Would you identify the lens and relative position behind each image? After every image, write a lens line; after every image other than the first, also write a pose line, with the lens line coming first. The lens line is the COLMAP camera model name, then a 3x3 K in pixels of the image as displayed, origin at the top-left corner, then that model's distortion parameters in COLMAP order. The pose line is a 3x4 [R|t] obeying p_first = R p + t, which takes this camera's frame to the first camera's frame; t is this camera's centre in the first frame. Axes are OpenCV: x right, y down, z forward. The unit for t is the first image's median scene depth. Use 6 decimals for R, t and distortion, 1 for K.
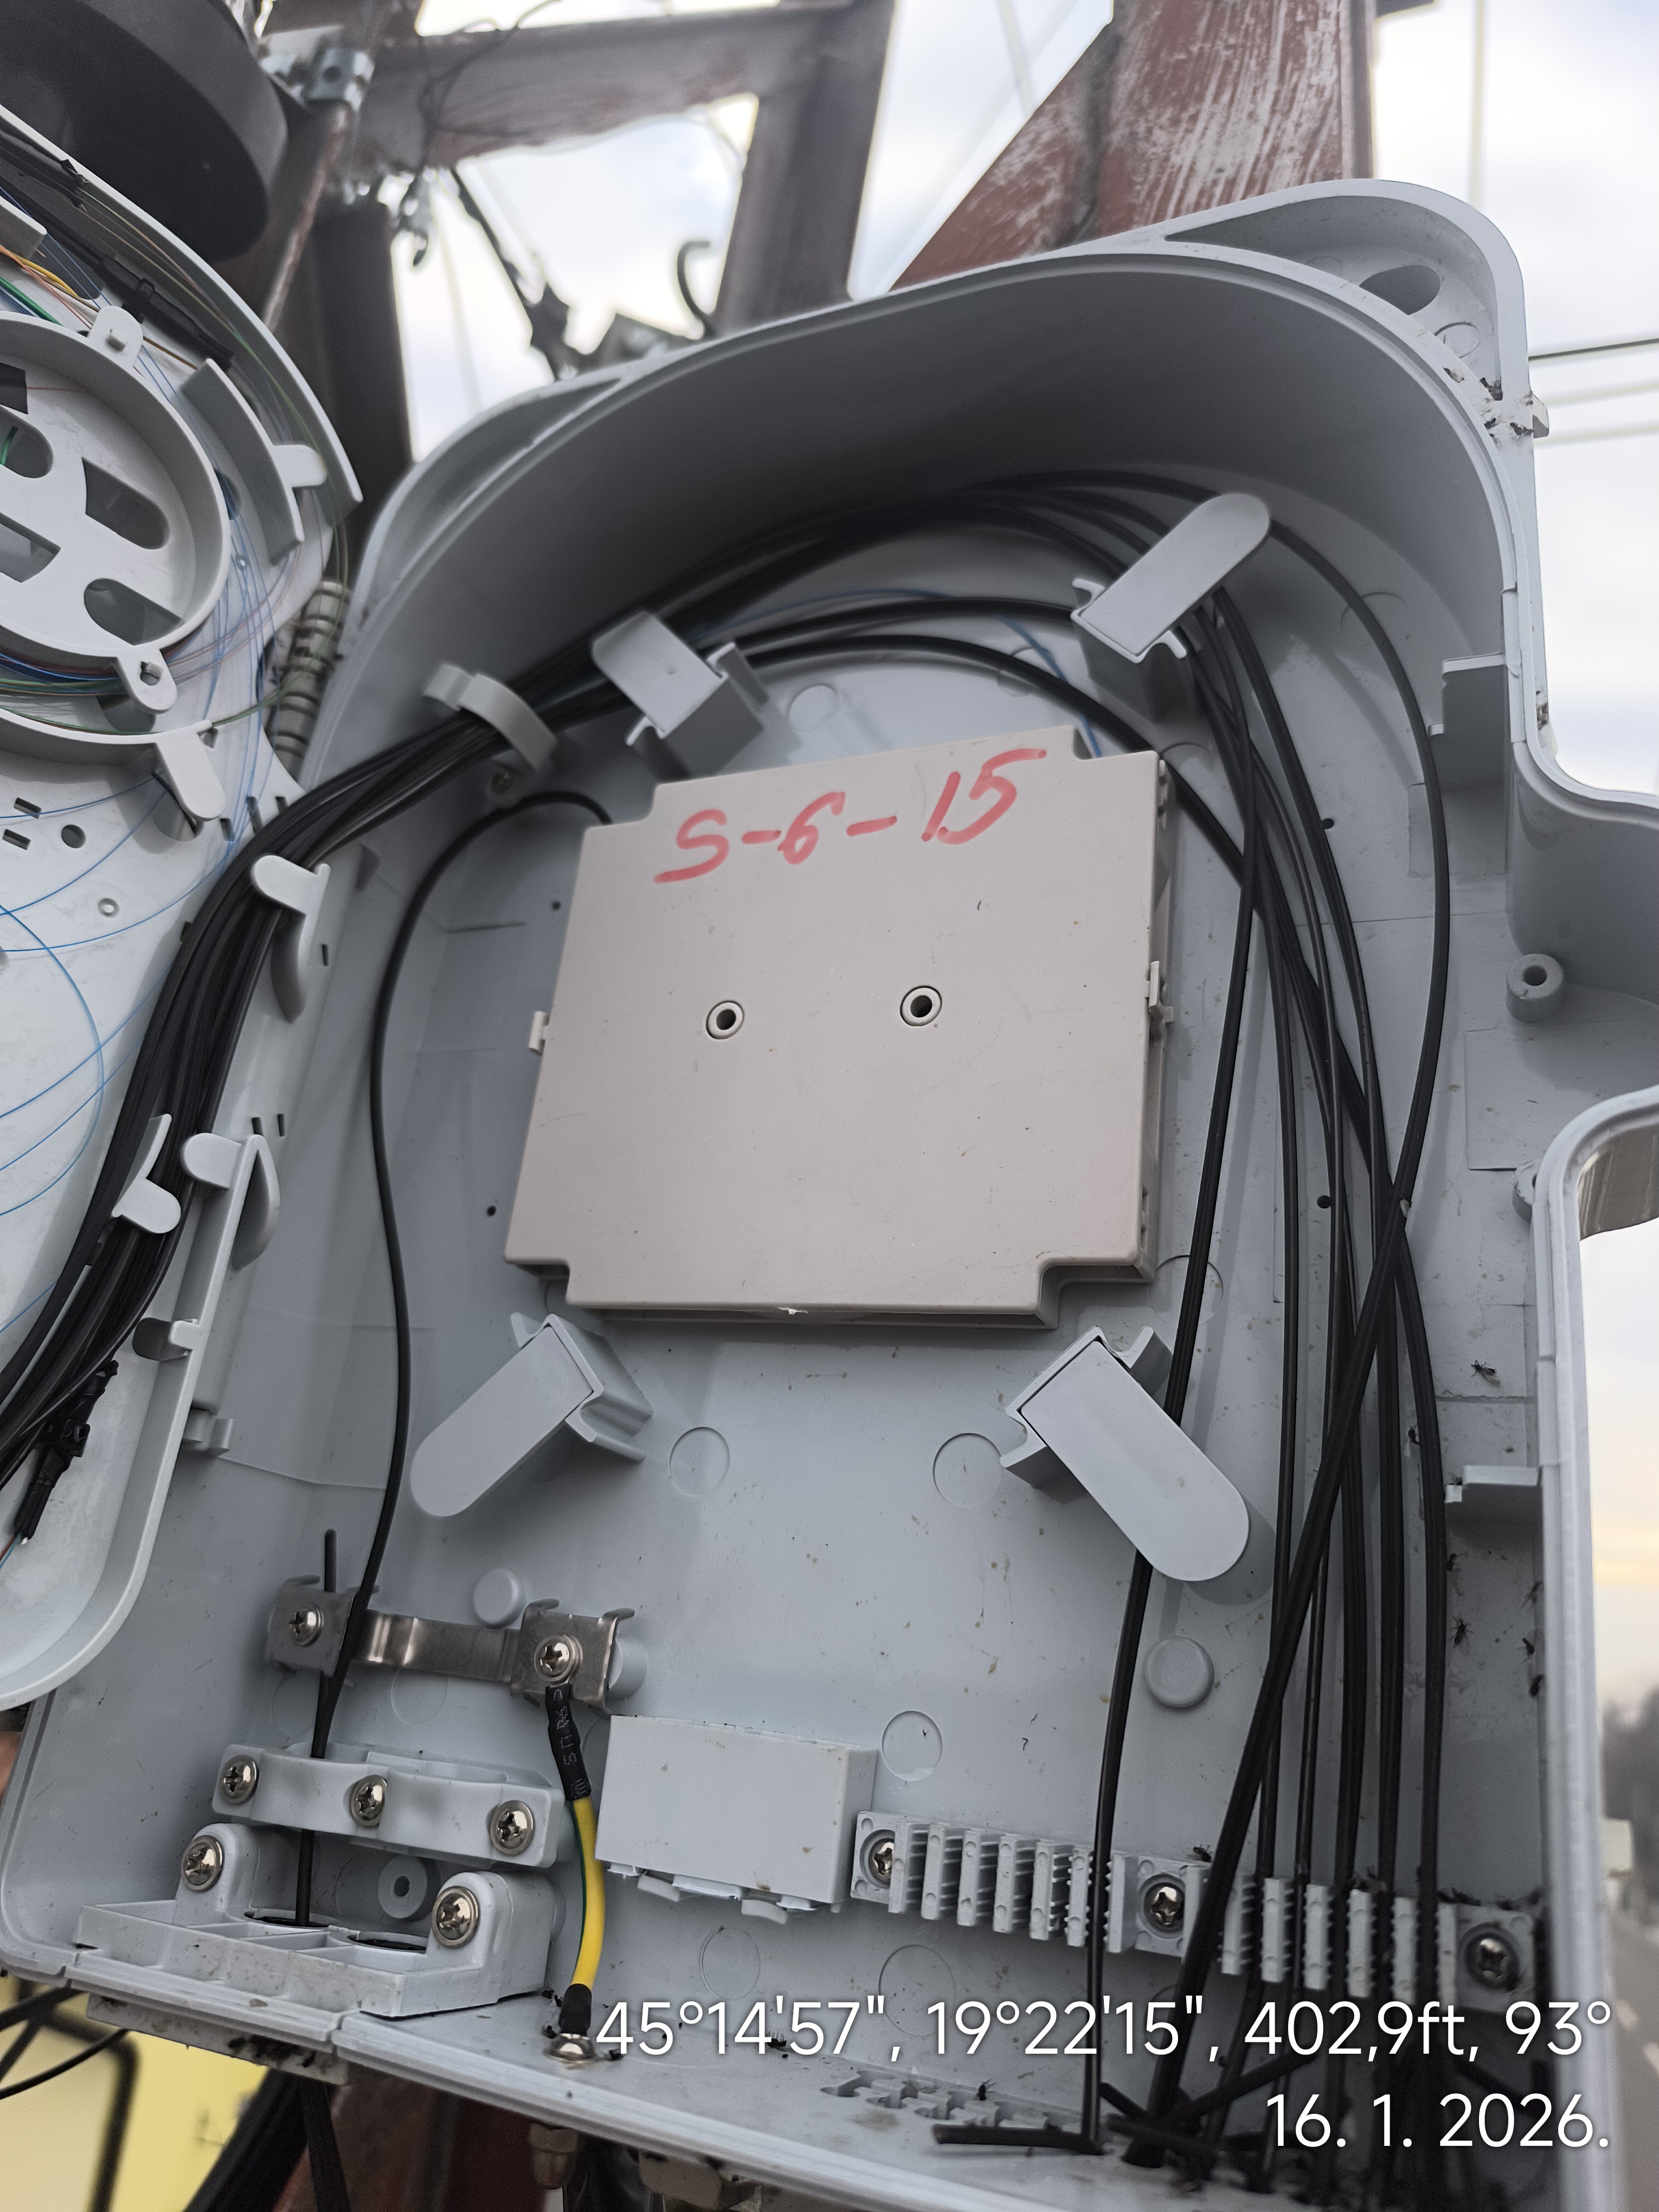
lens RADIAL K [[1573.0, 0, 822.0], [0, 1573.0, 1109.3], [0, 0, 1]] dist [-0.022403, 0.004416]
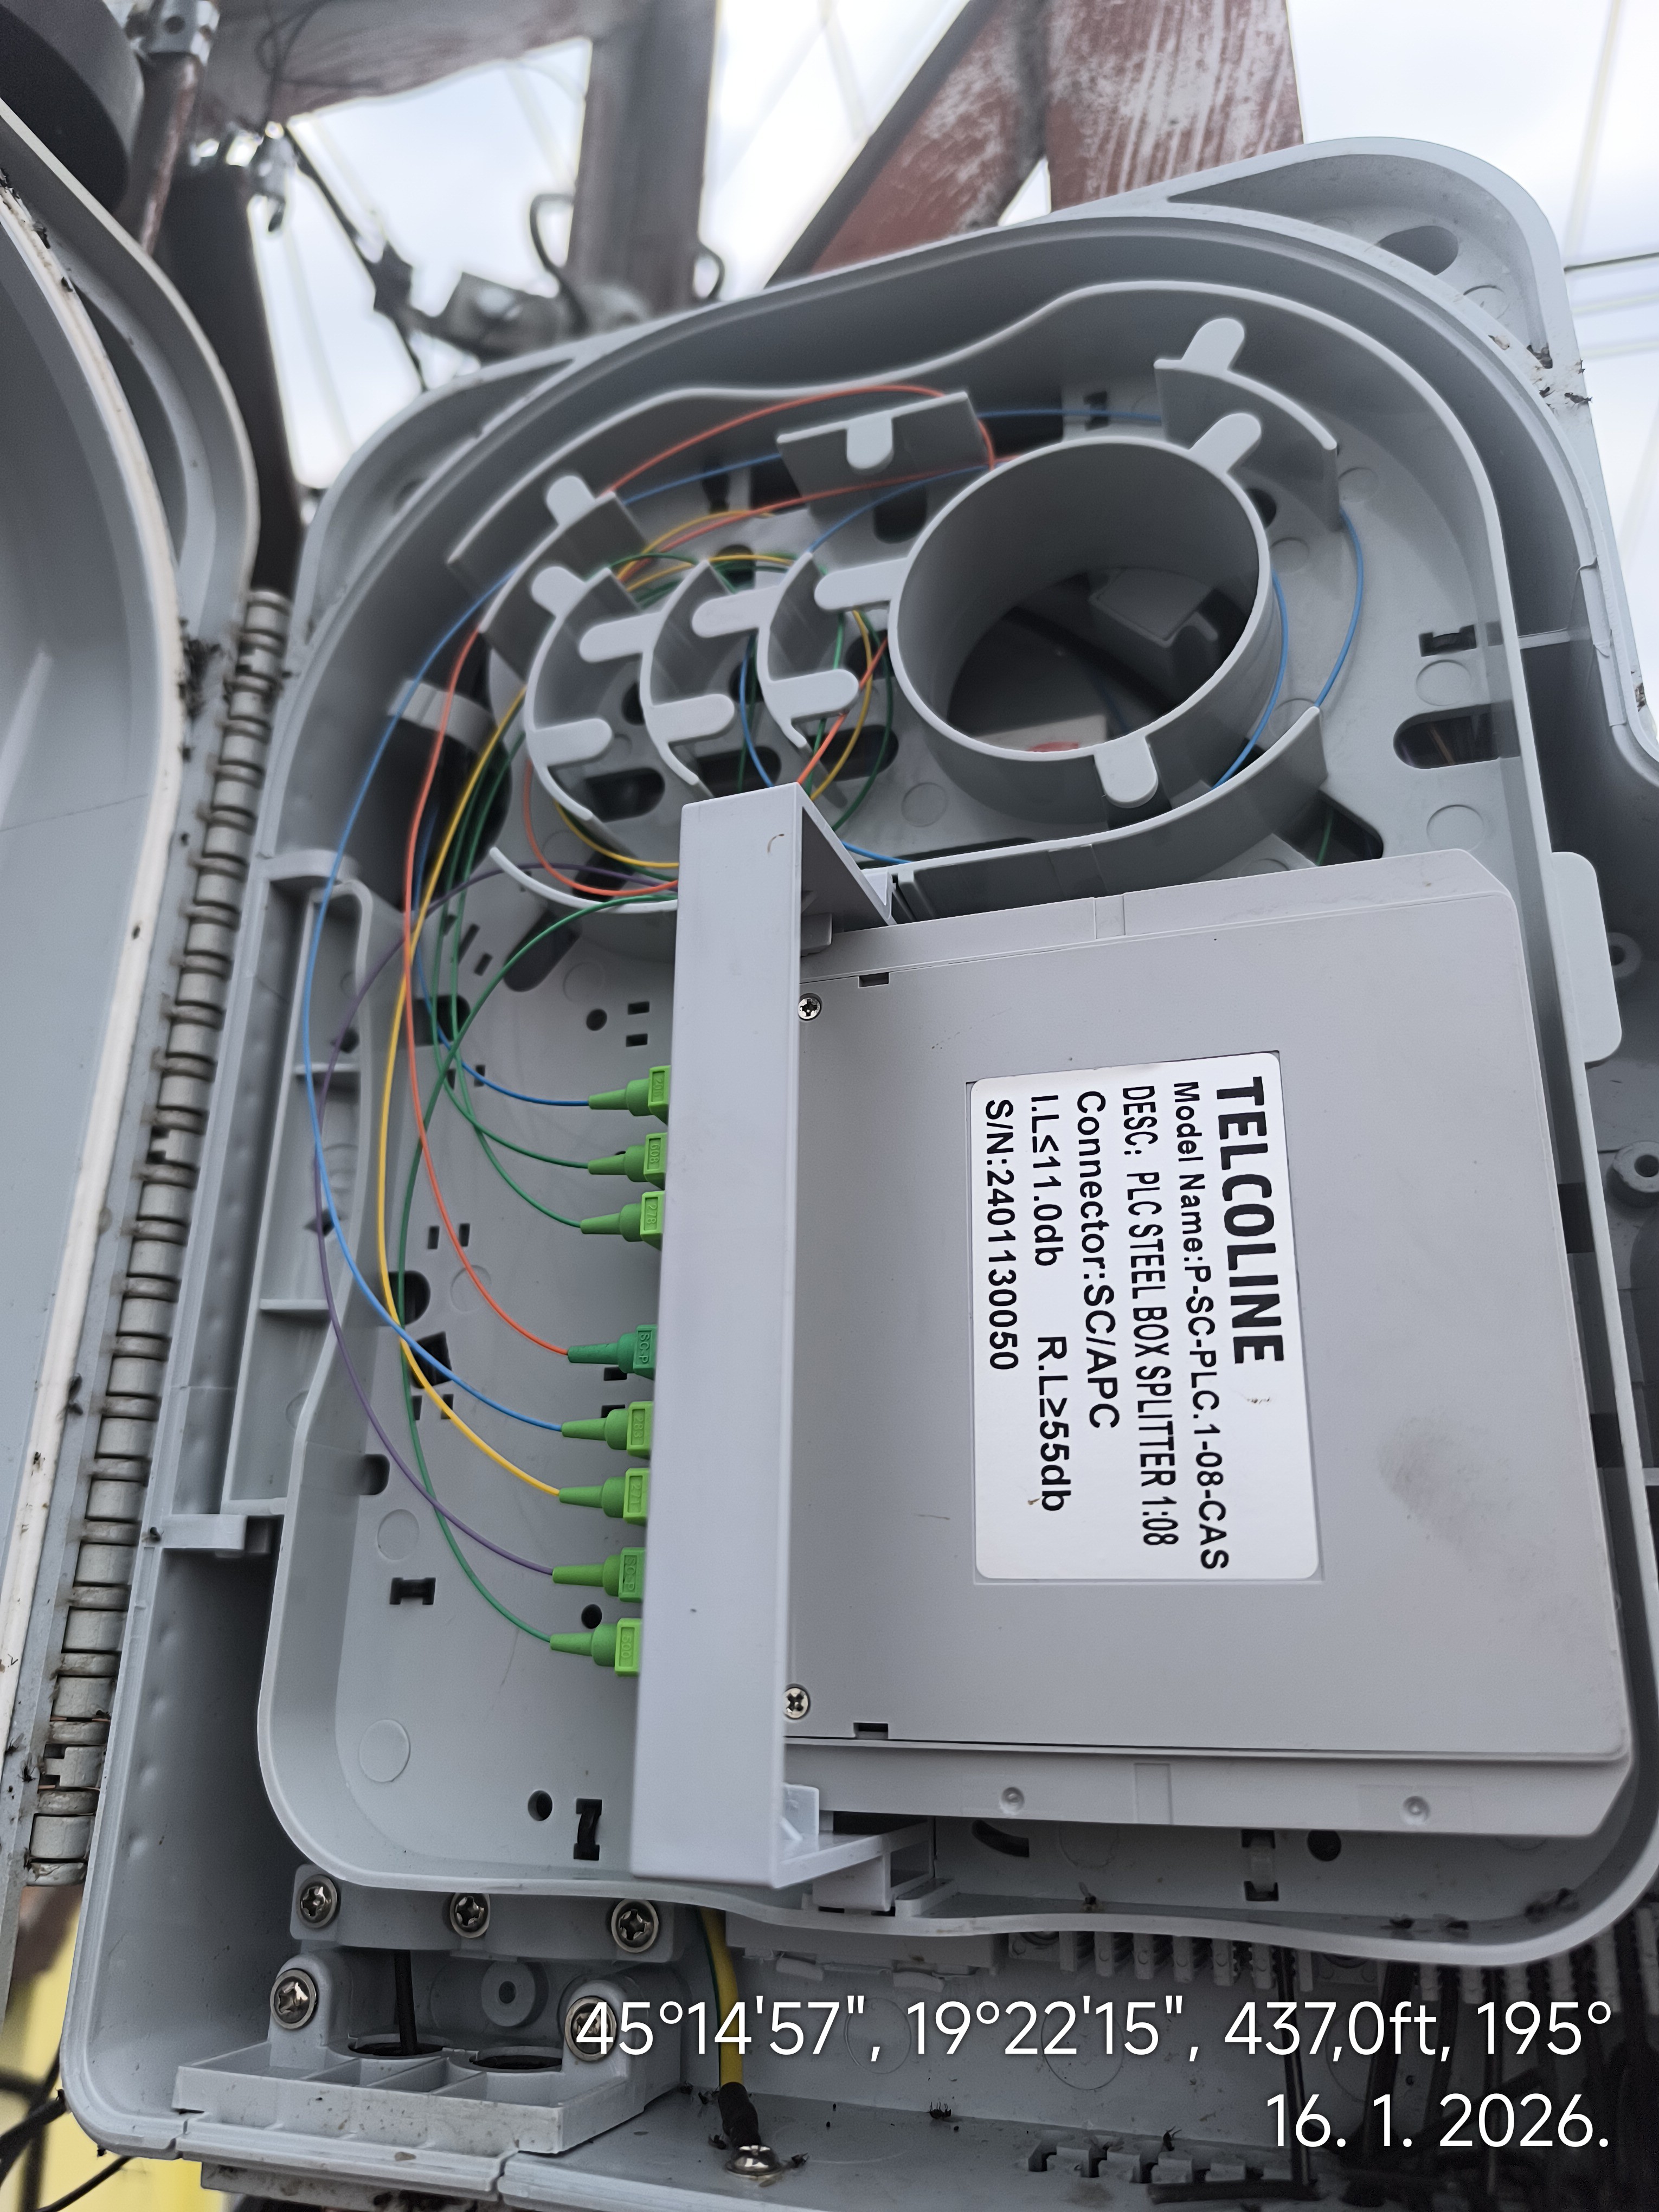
lens RADIAL K [[1578.0, 0, 815.2], [0, 1578.0, 1110.1], [0, 0, 1]] dist [-0.026574, 0.002032]
pose [[0.992431, -0.075216, 0.097073, -0.114860], [0.072154, 0.996790, 0.034687, -0.045278], [-0.099371, -0.027420, 0.994673, 0.048165]]
